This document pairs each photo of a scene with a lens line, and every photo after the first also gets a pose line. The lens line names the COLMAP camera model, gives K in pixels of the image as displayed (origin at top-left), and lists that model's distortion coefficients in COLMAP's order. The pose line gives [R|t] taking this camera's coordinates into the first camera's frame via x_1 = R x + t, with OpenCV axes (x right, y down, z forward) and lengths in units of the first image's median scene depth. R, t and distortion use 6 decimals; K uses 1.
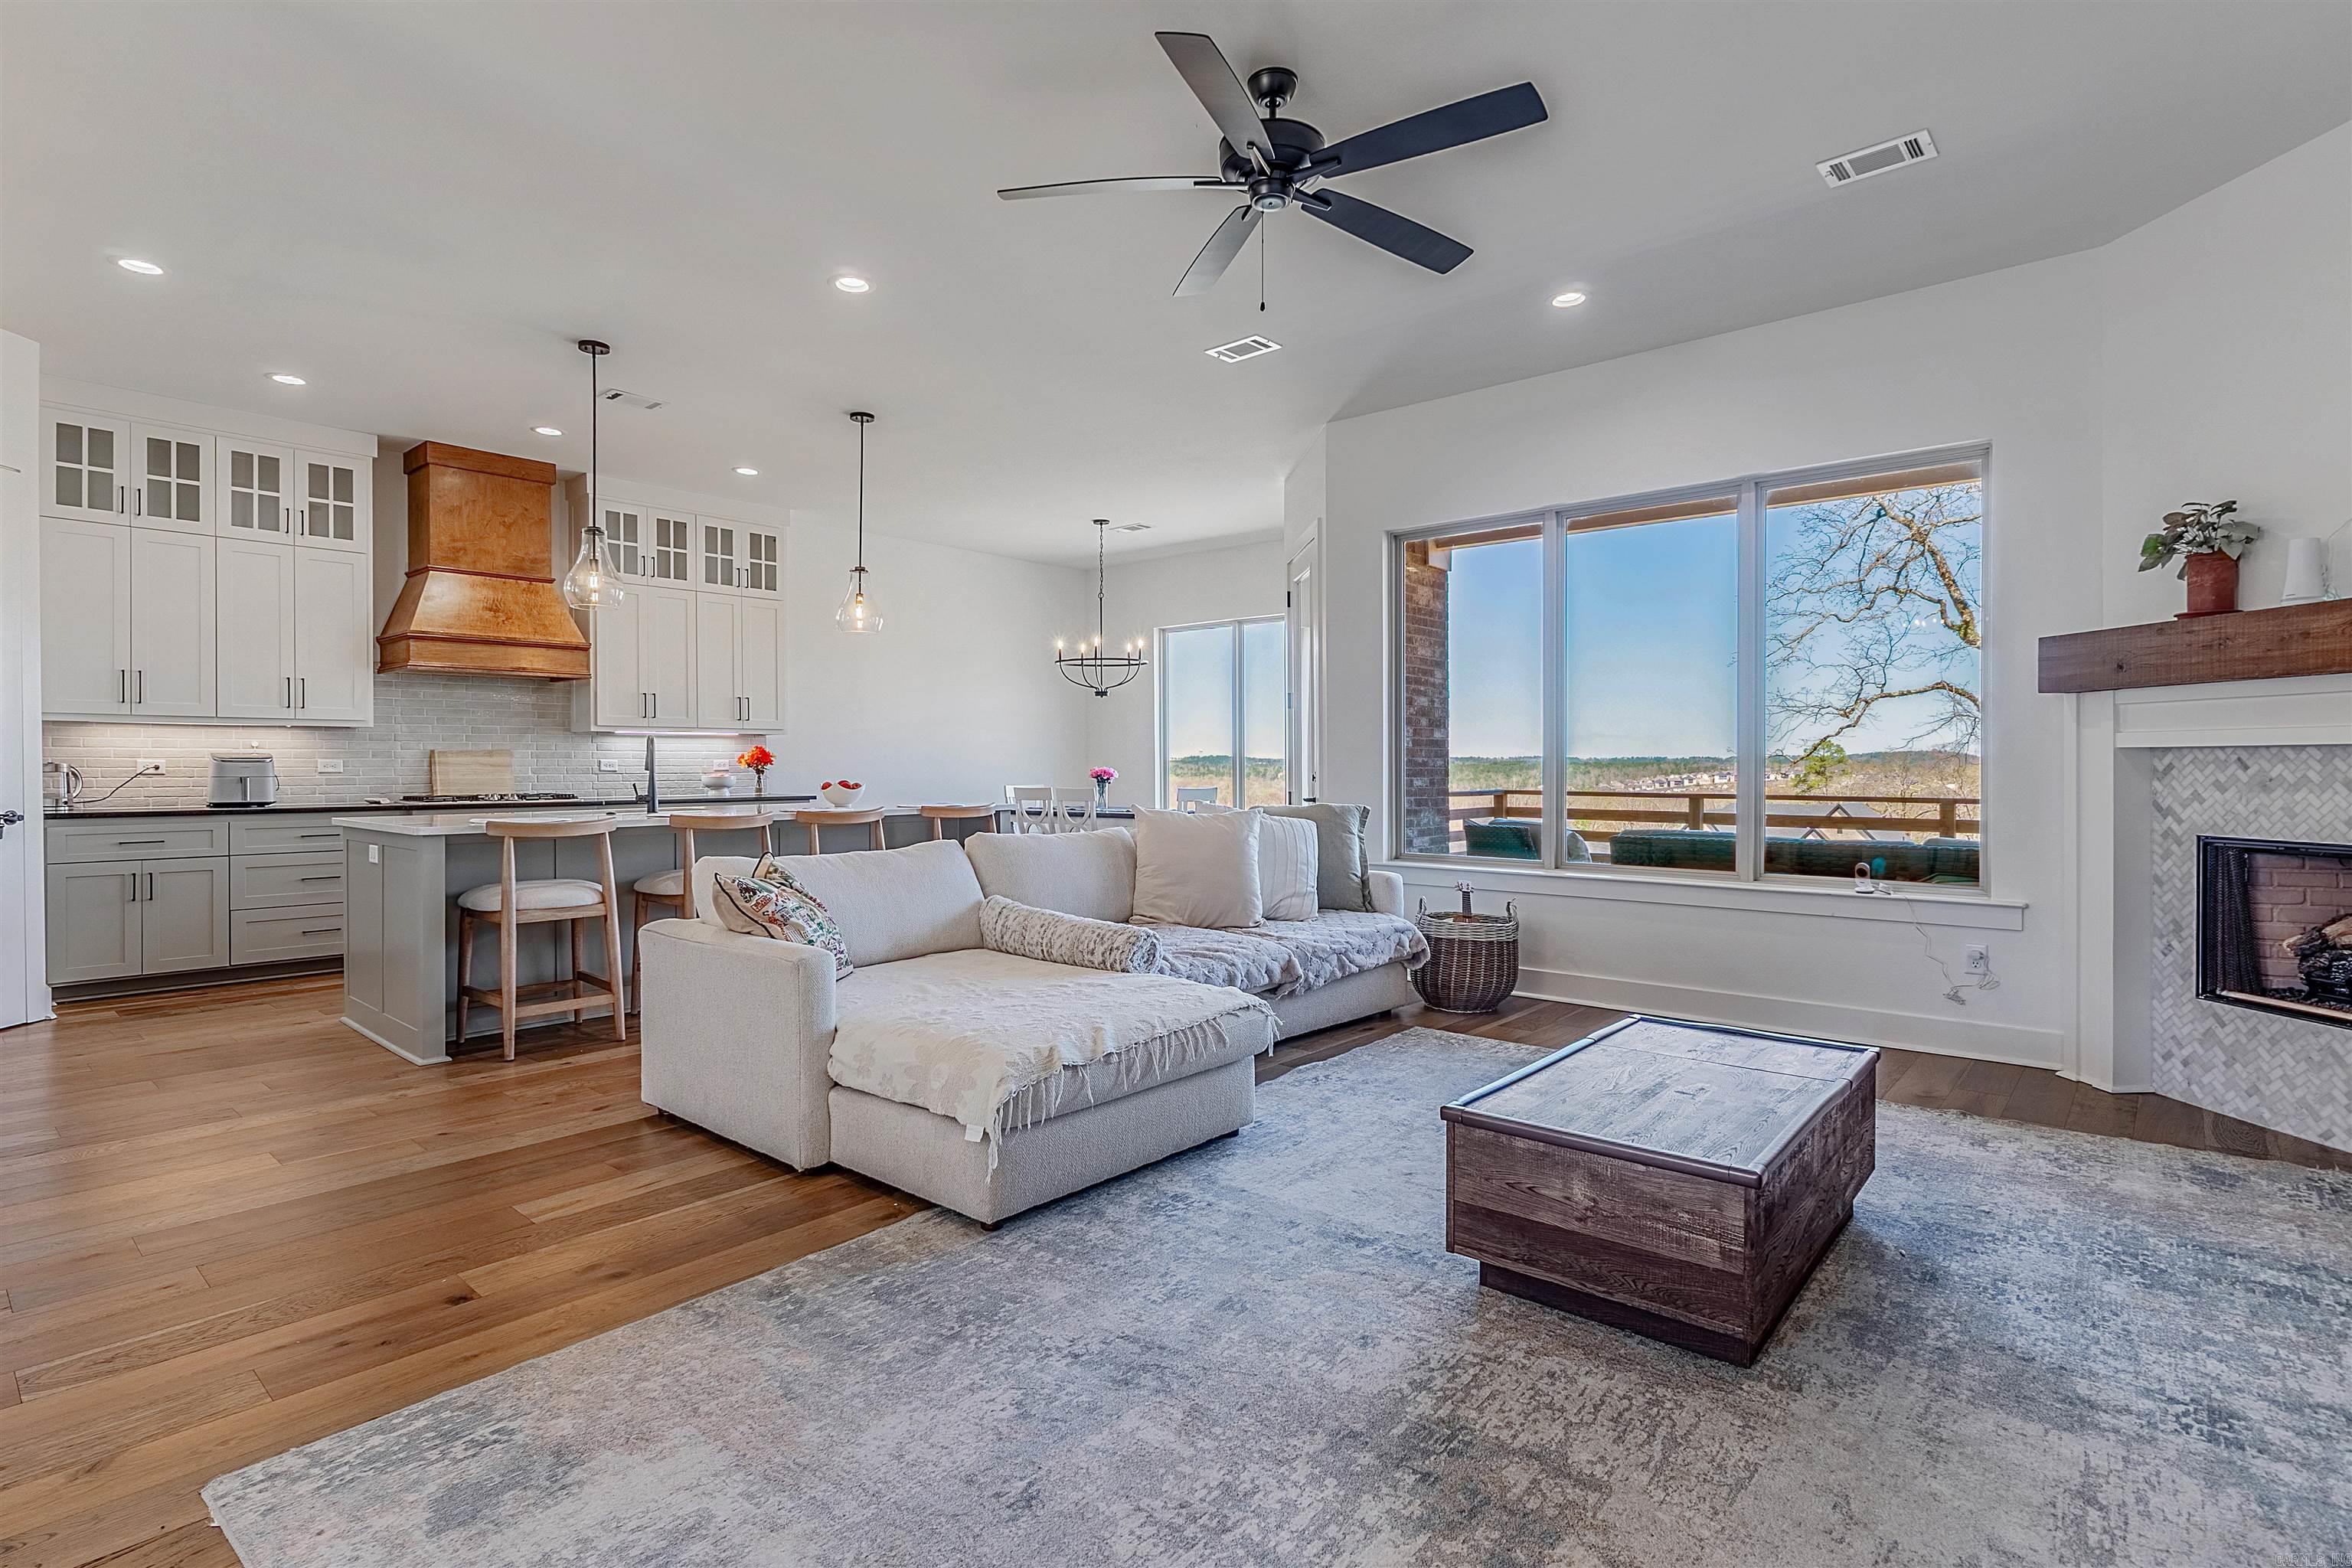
lens RADIAL K [[1150.6, 0, 1141.6], [0, 1150.6, 767.2], [0, 0, 1]] dist [-0.002906, 0.000445]
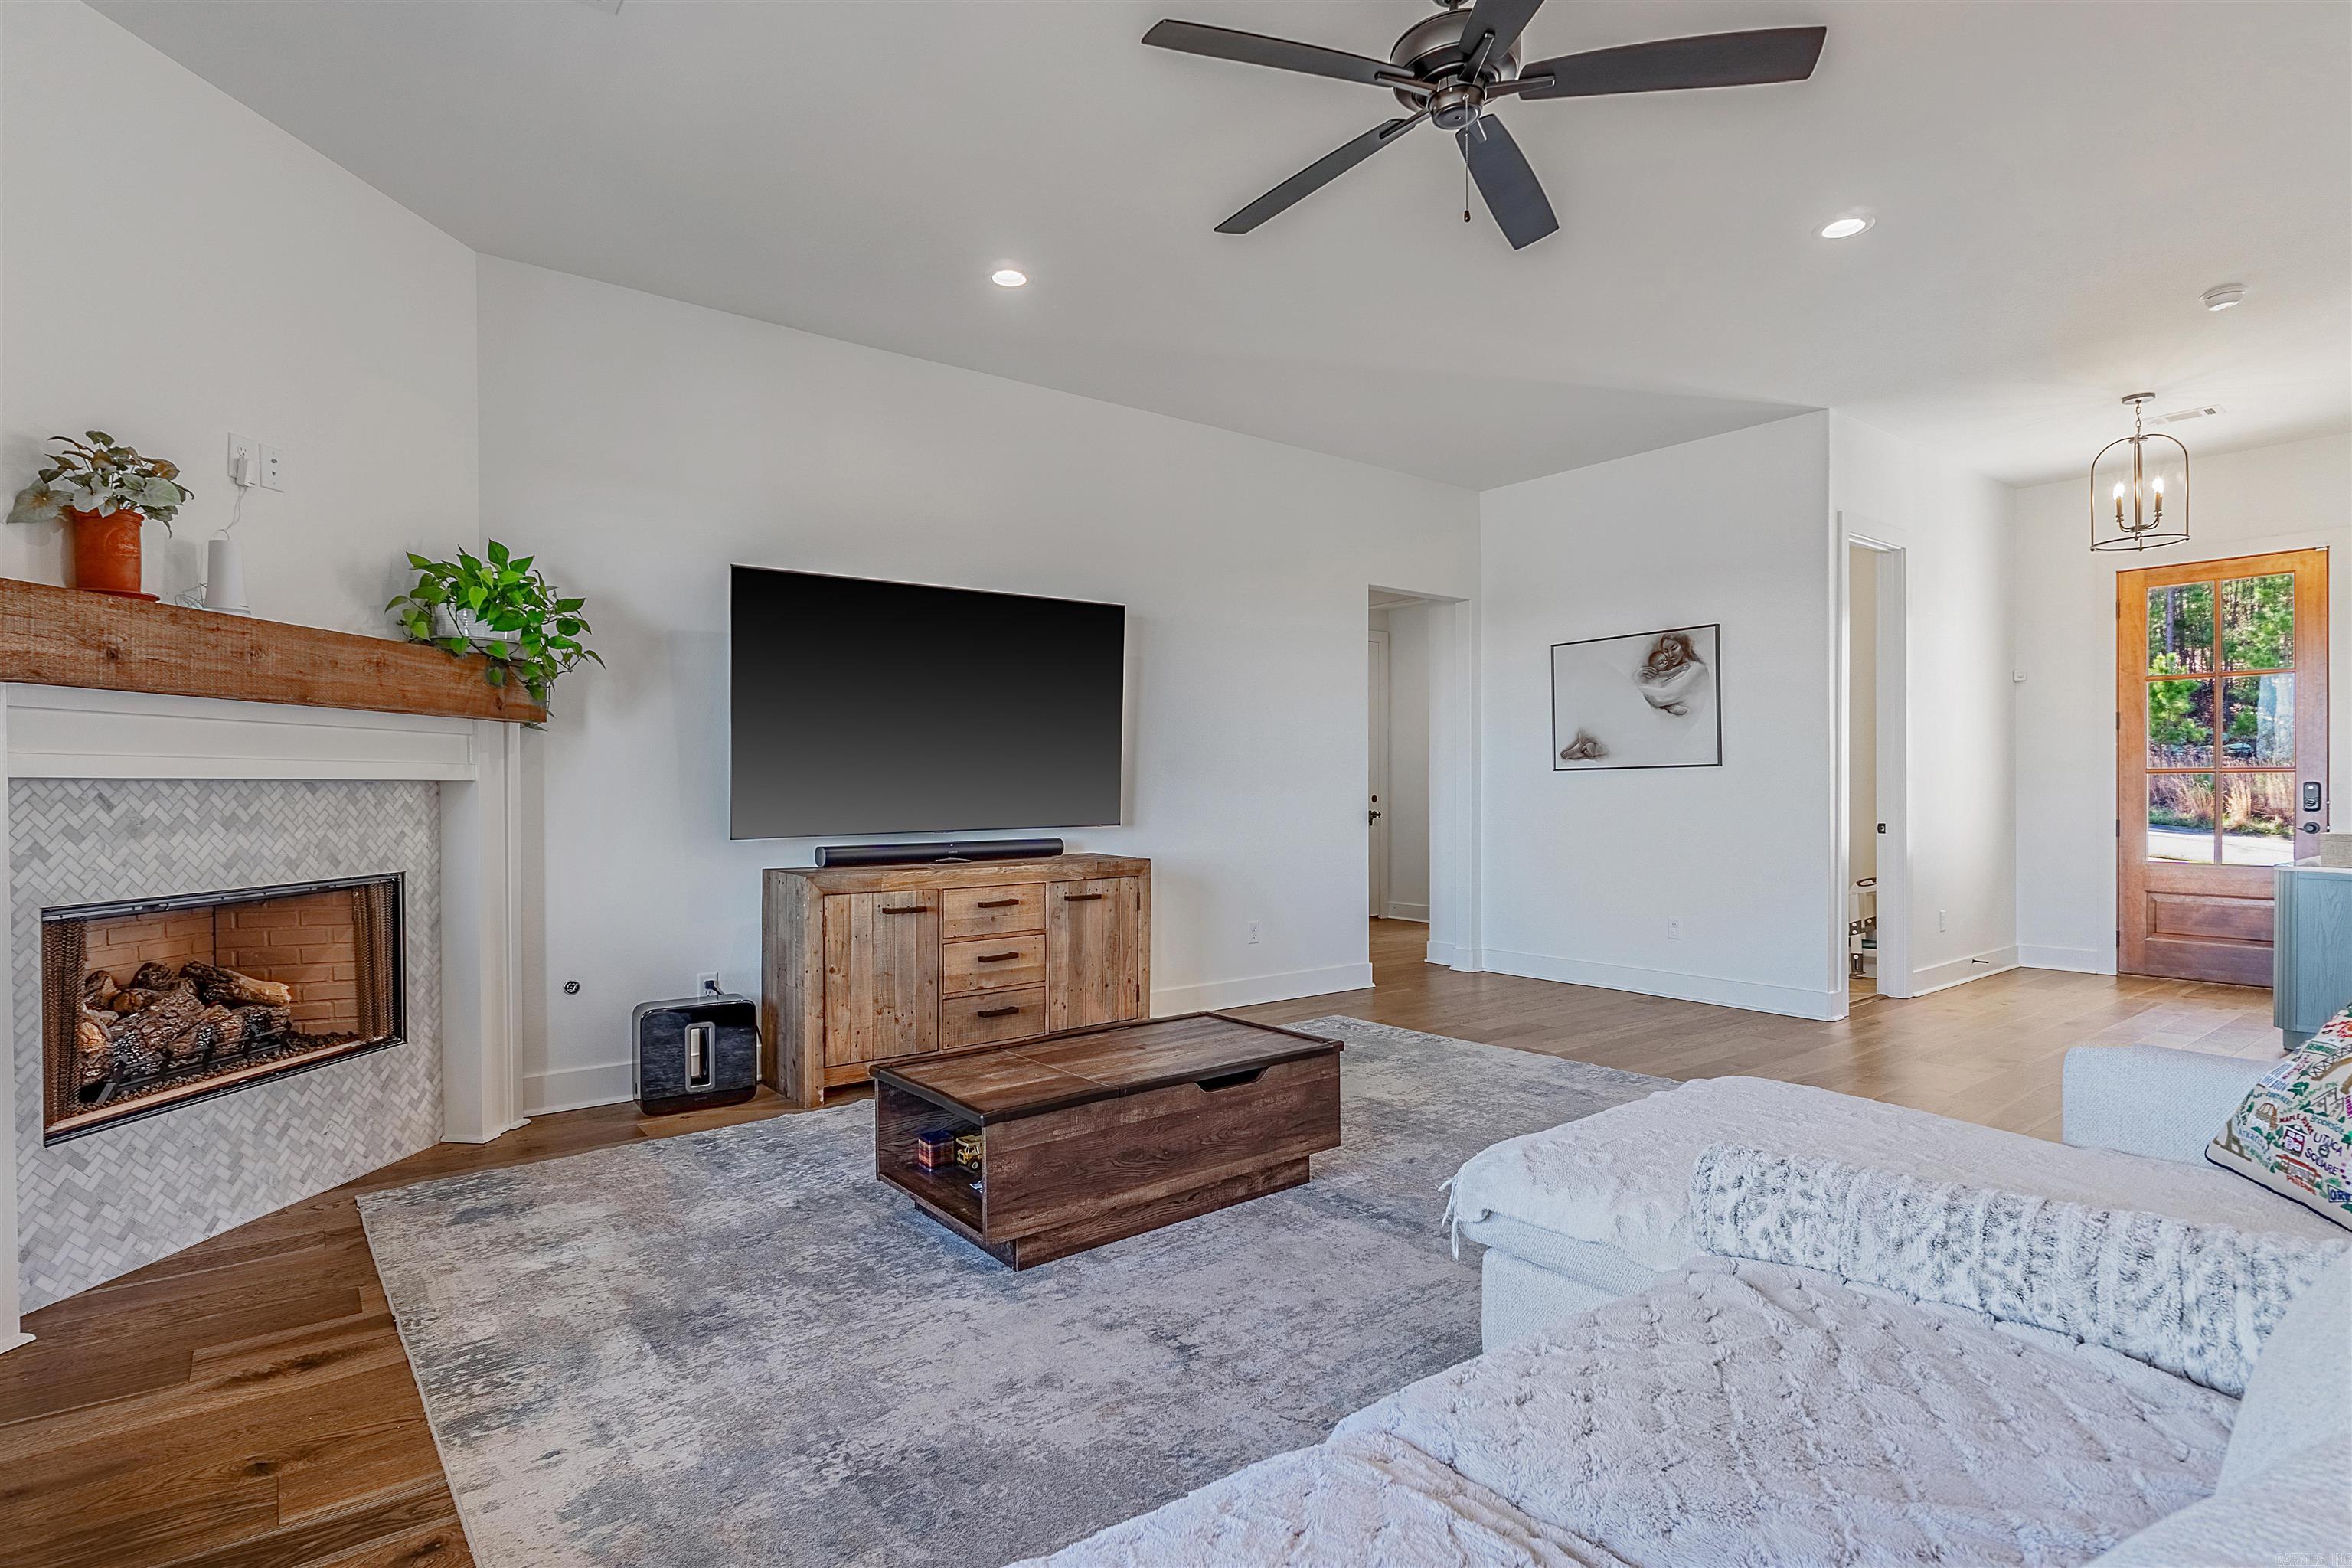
lens RADIAL K [[1164.3, 0, 1146.7], [0, 1164.3, 791.7], [0, 0, 1]] dist [-0.003167, -0.000152]
pose [[-0.982649, 0.005537, 0.185390, 0.151211], [0.006883, 0.999954, 0.006618, -0.009805], [-0.185345, 0.007779, -0.982643, 1.571733]]
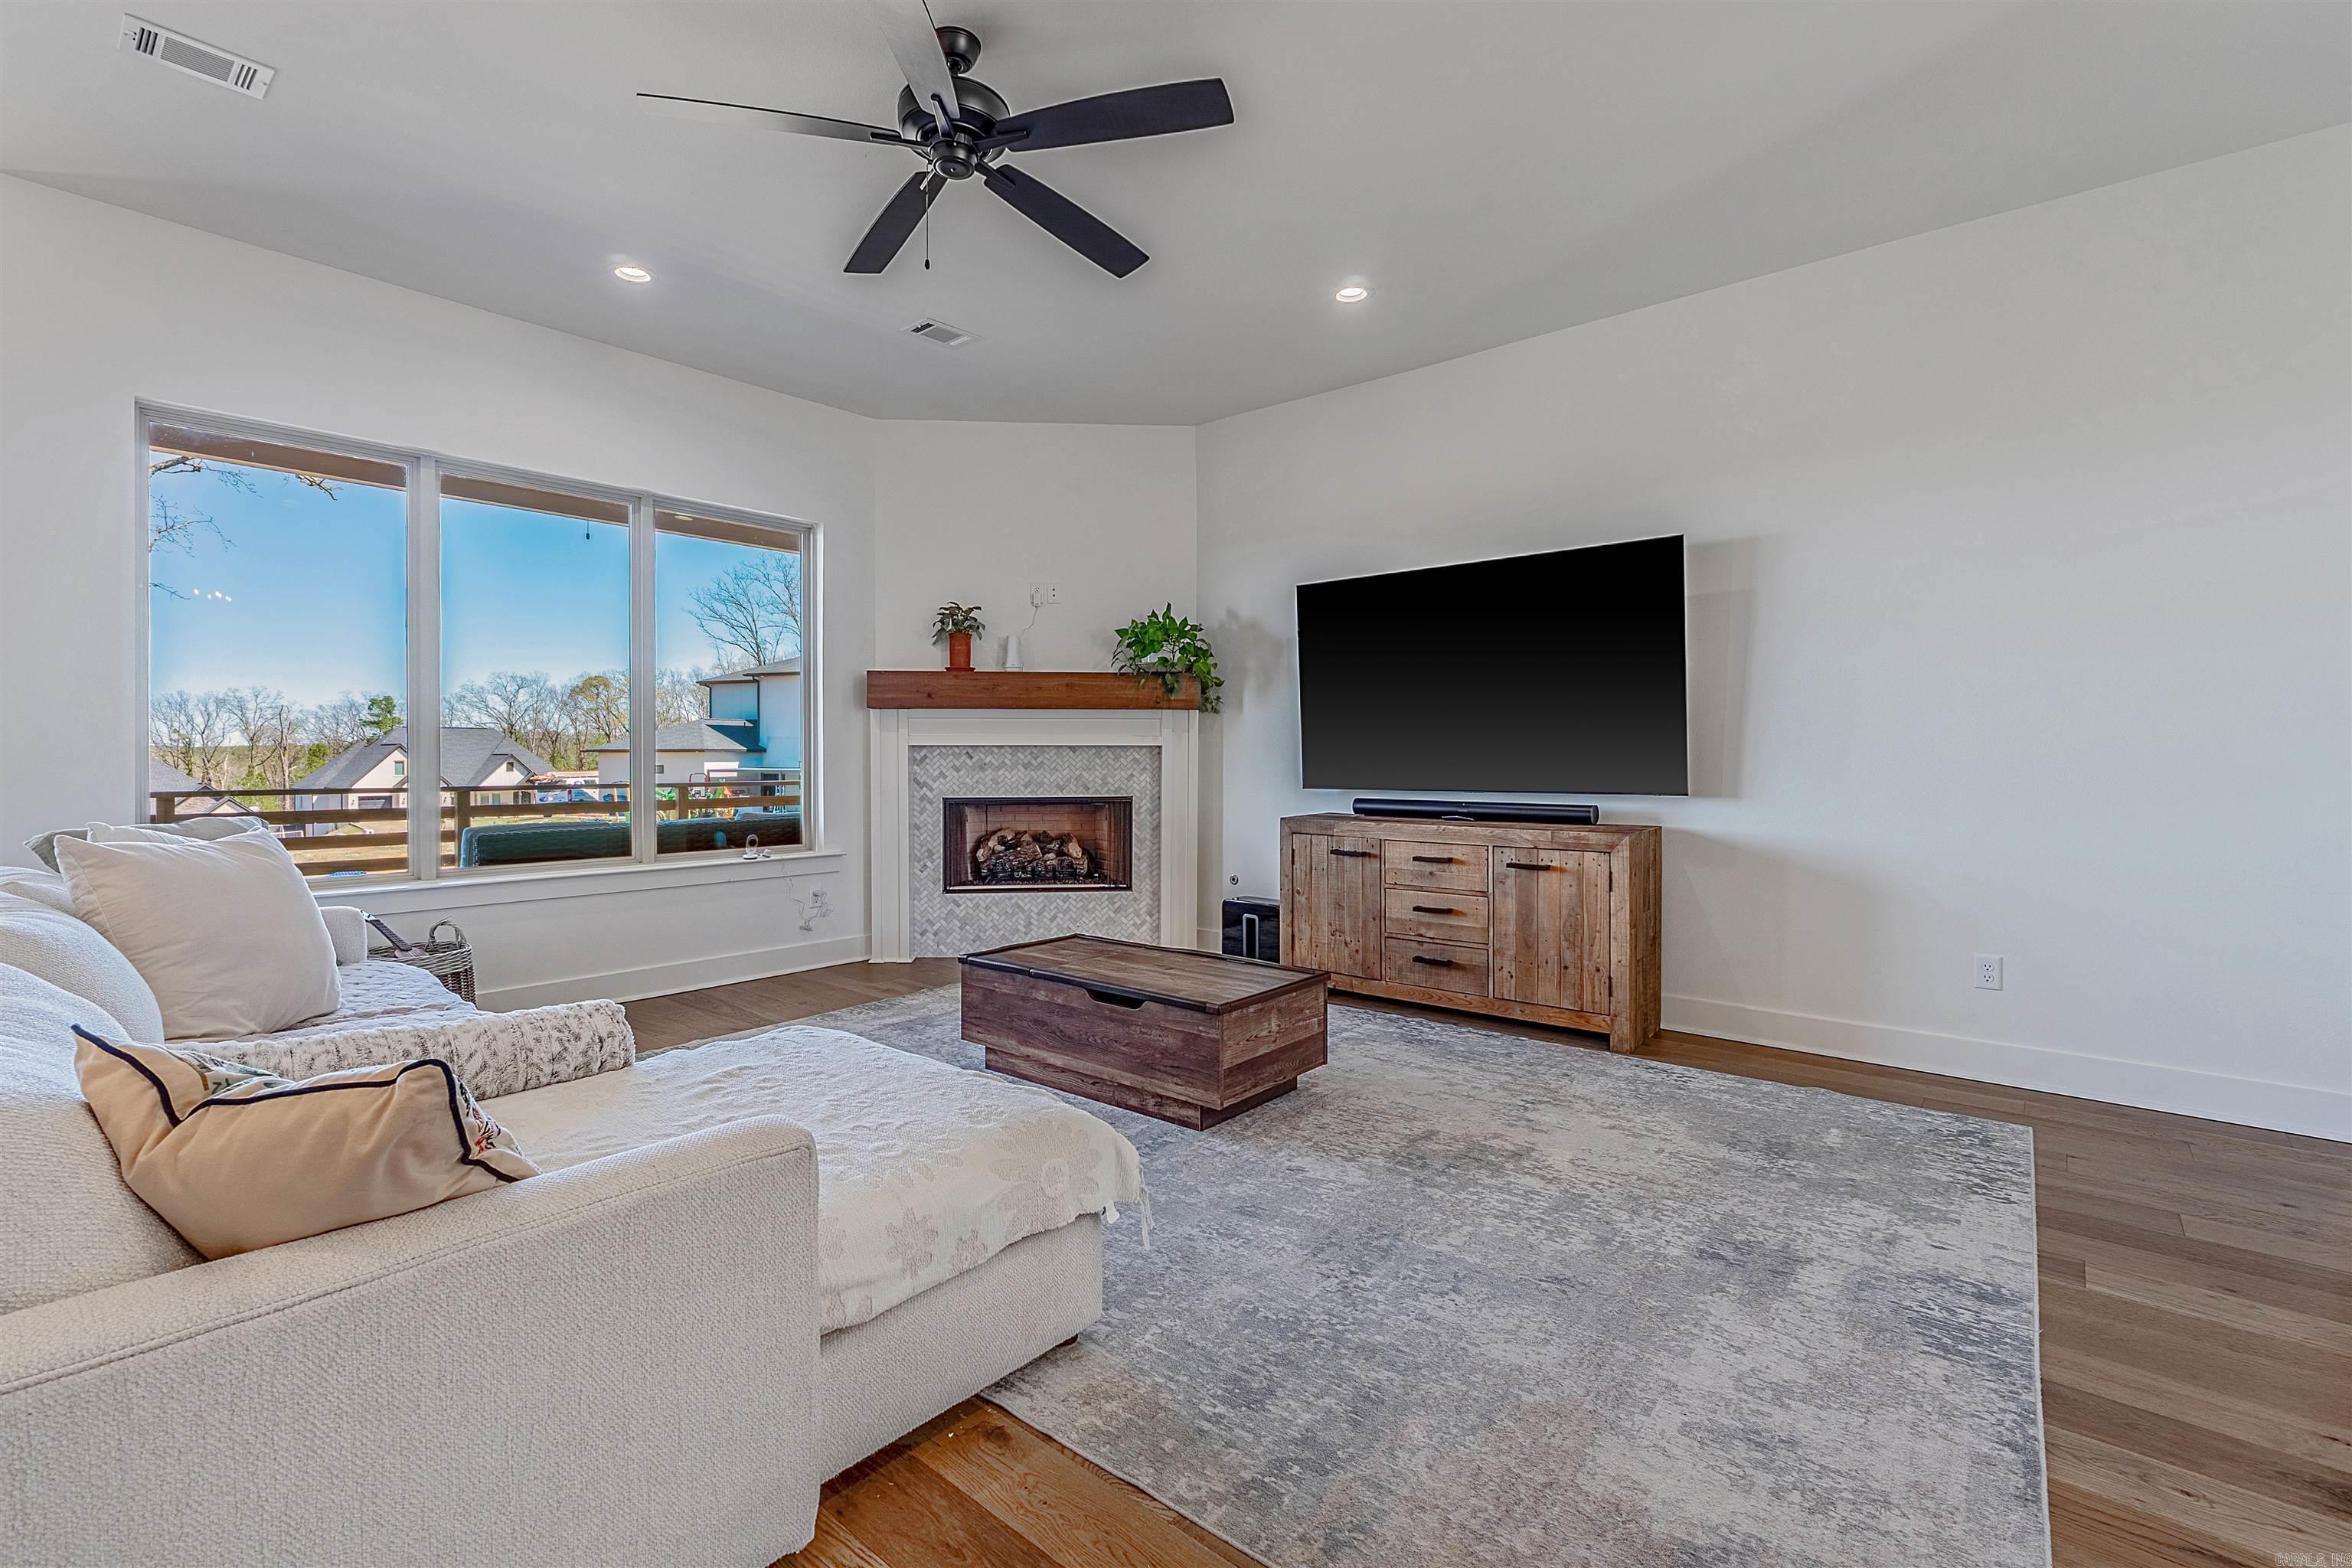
lens RADIAL K [[1047.4, 0, 1172.0], [0, 1047.4, 755.0], [0, 0, 1]] dist [-0.001906, -0.000241]
pose [[-0.024443, -0.000163, 0.999701, -0.643553], [0.002721, 0.999996, 0.000230, -0.003086], [-0.999698, 0.002726, -0.024442, 0.707900]]
